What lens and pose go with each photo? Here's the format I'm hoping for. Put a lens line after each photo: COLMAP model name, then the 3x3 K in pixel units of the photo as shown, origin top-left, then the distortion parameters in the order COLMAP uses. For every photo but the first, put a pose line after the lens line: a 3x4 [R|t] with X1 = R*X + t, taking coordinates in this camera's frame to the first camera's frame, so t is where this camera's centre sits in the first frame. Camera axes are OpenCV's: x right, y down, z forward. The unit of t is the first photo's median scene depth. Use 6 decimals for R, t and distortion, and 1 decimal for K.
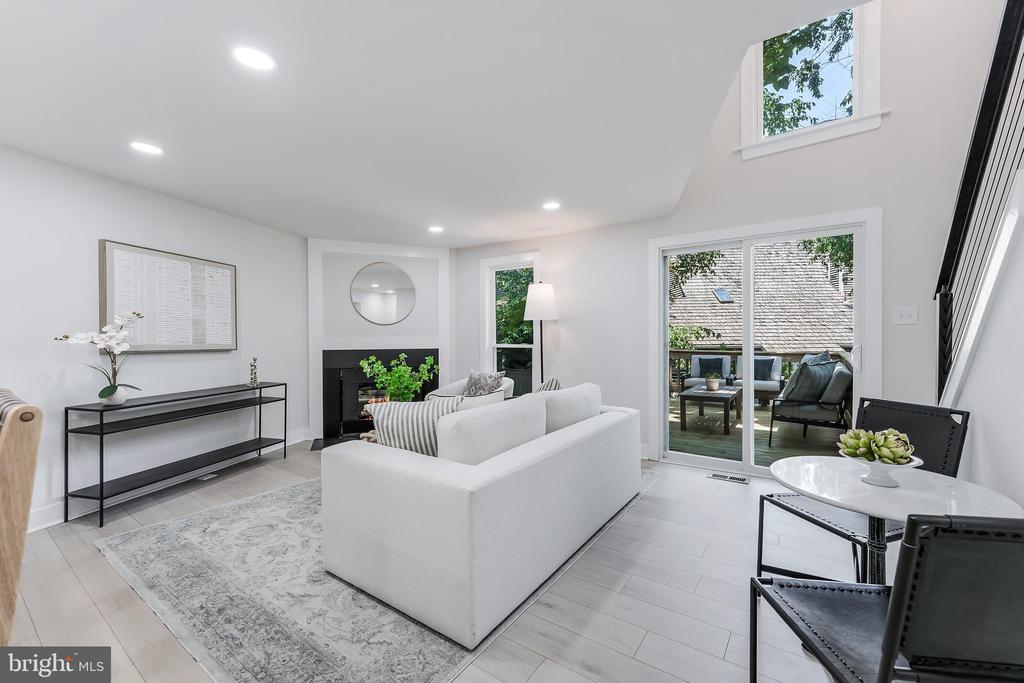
lens RADIAL K [[412.2, 0, 518.6], [0, 412.2, 342.3], [0, 0, 1]] dist [0.002701, -0.000343]
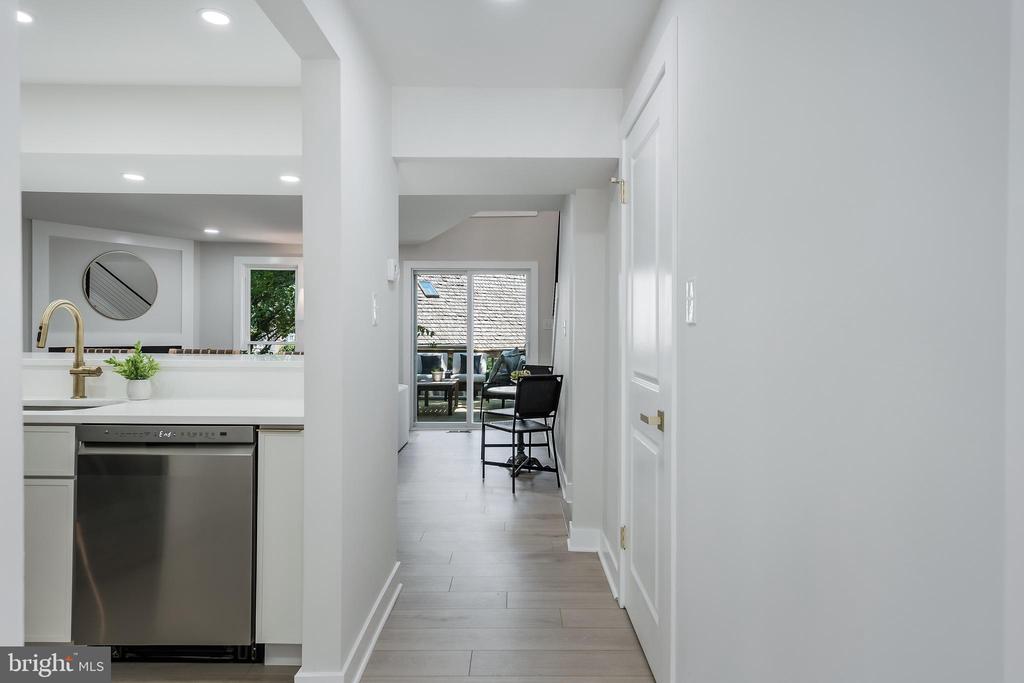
lens RADIAL K [[629.8, 0, 517.0], [0, 629.8, 336.5], [0, 0, 1]] dist [0.003147, 0.000104]
pose [[0.812309, 0.004946, 0.583206, -0.617190], [0.001356, 0.999945, -0.010369, 0.014149], [-0.583225, 0.009213, 0.812258, -0.920585]]
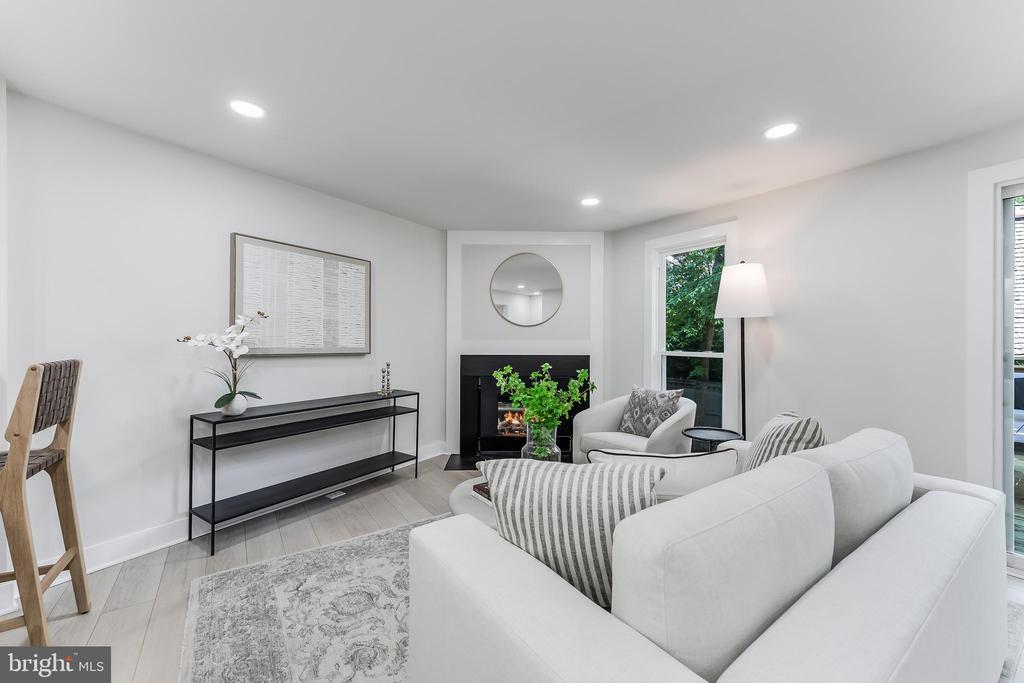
lens RADIAL K [[412.2, 0, 517.2], [0, 412.2, 340.9], [0, 0, 1]] dist [0.002701, -0.000343]
pose [[0.938945, 0.007585, -0.343984, -0.075821], [-0.011847, 0.999877, -0.010290, -0.004772], [0.343864, 0.013737, 0.938919, 0.286497]]
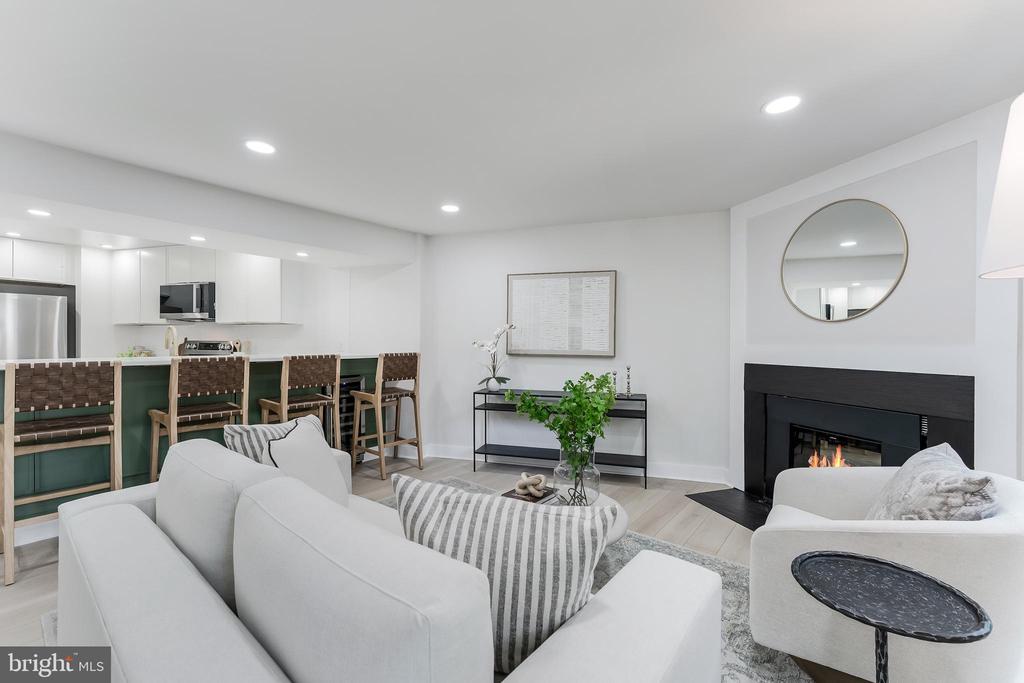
lens RADIAL K [[412.2, 0, 513.8], [0, 412.2, 343.7], [0, 0, 1]] dist [0.002701, -0.000343]
pose [[-0.079486, 0.017595, -0.996681, 0.327738], [-0.010329, 0.999776, 0.018473, -0.031006], [0.996782, 0.011763, -0.079286, 0.917646]]
